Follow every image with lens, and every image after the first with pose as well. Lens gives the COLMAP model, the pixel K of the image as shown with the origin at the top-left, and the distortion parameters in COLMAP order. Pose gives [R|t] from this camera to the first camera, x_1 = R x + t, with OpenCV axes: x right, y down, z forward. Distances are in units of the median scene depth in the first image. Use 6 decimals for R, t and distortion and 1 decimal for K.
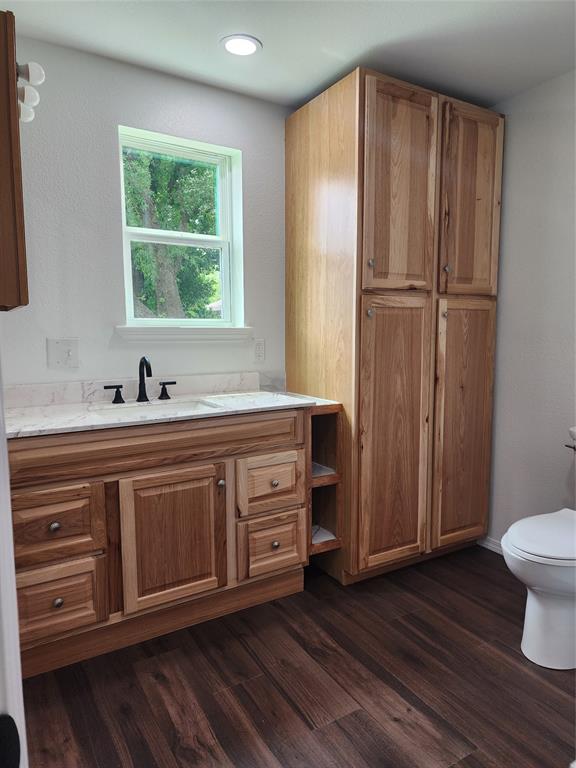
lens RADIAL K [[504.1, 0, 288.0], [0, 504.1, 384.0], [0, 0, 1]] dist [-0.002581, -0.001393]
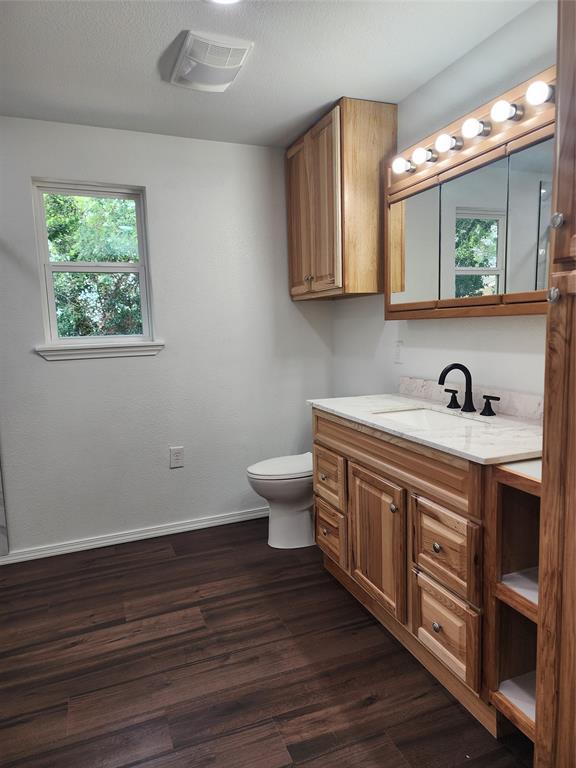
lens RADIAL K [[504.1, 0, 288.0], [0, 504.1, 384.0], [0, 0, 1]] dist [-0.002581, -0.001393]
pose [[-0.183367, 0.130663, -0.974322, 0.671897], [-0.083364, 0.985490, 0.147849, -0.124923], [0.979504, 0.108334, -0.169814, 0.810700]]
